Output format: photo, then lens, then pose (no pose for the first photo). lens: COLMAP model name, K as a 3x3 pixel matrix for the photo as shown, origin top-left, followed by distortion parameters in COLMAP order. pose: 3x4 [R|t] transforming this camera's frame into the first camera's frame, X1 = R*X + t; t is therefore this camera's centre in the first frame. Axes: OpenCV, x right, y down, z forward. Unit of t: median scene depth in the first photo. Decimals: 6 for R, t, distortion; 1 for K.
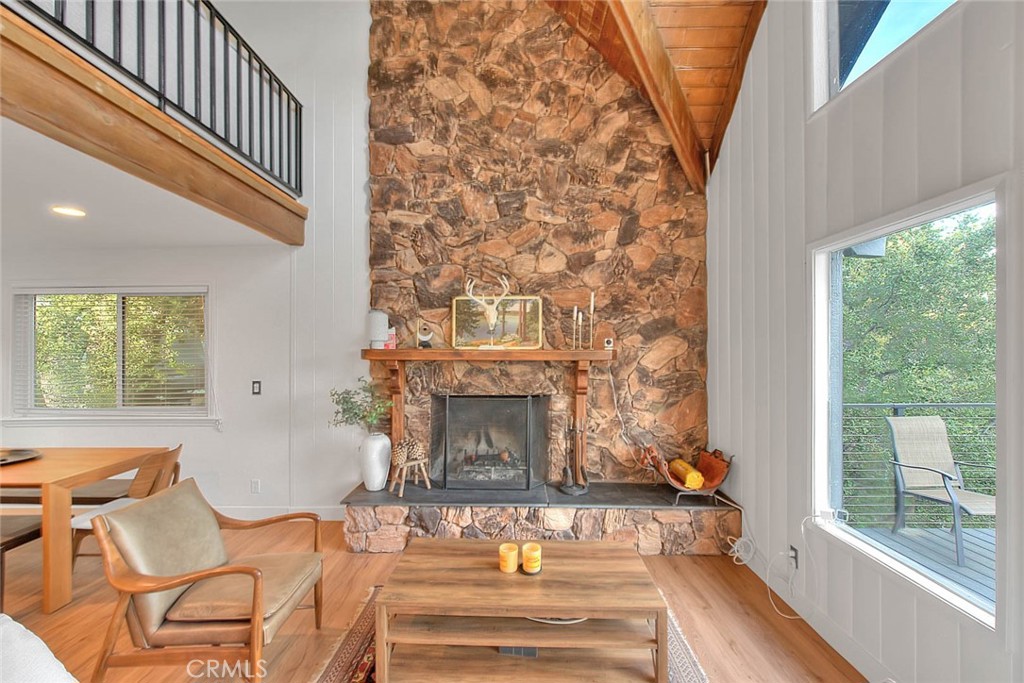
lens RADIAL K [[424.9, 0, 502.2], [0, 424.9, 344.3], [0, 0, 1]] dist [0.001239, 0.000066]
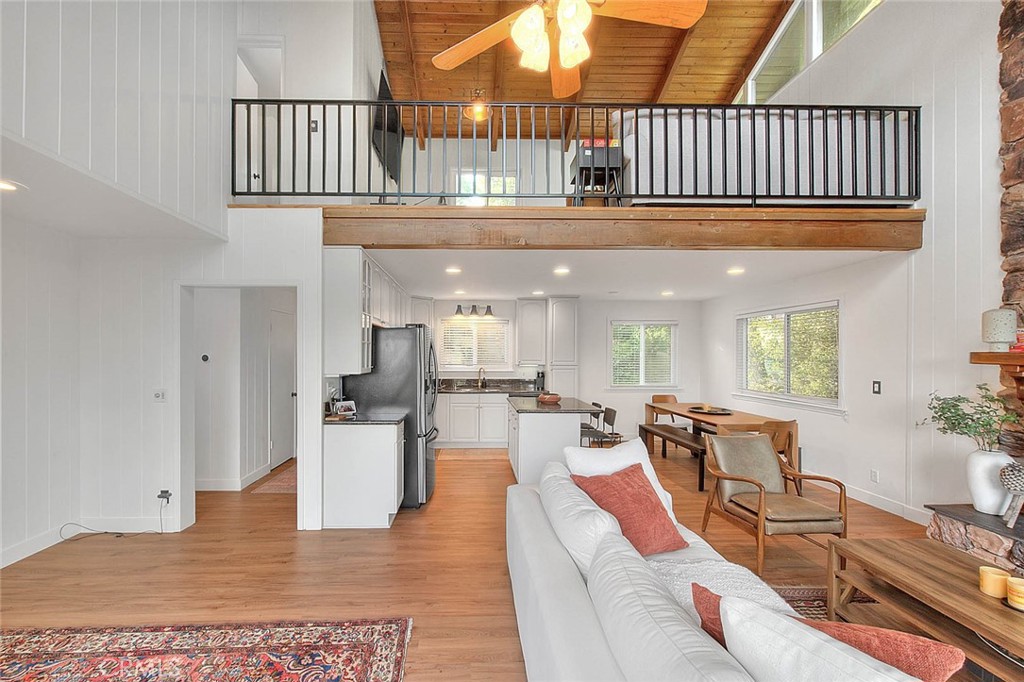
lens RADIAL K [[426.6, 0, 486.6], [0, 426.6, 353.1], [0, 0, 1]] dist [-0.002895, -0.000252]
pose [[0.052856, 0.002148, -0.998600, 0.476599], [0.008739, 0.999958, 0.002613, 0.001928], [0.998564, -0.008865, 0.052835, -0.065955]]
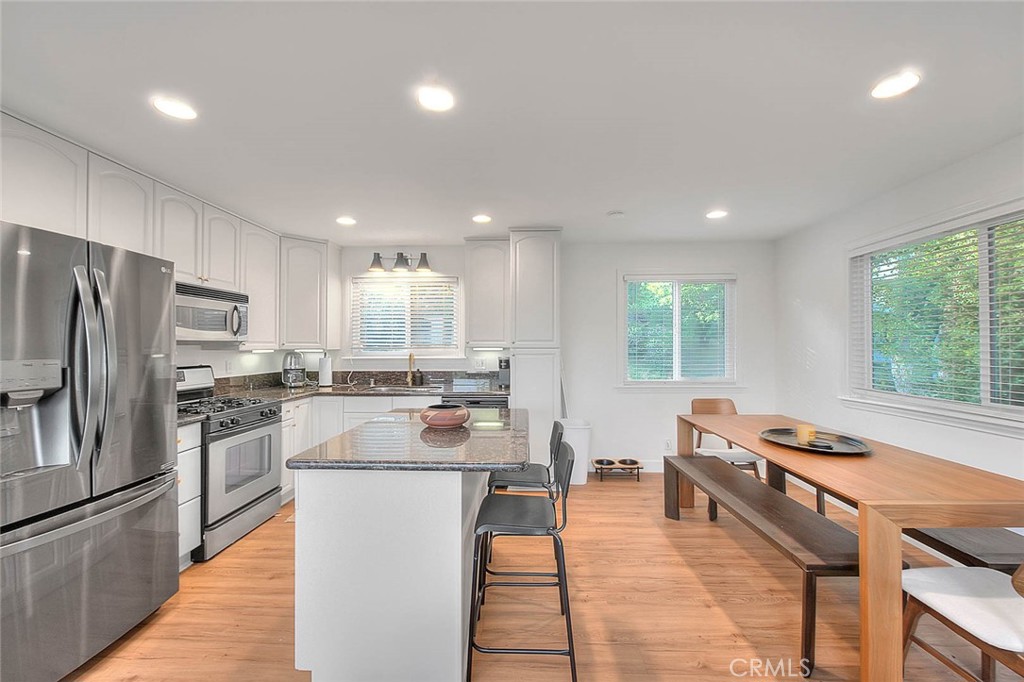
lens RADIAL K [[419.8, 0, 512.0], [0, 419.8, 341.0], [0, 0, 1]] dist [-0.005494, -0.000260]
pose [[-0.007536, -0.004316, -0.999962, -0.280826], [0.012861, 0.999908, -0.004413, 0.049680], [0.999889, -0.012894, -0.007480, 0.308349]]
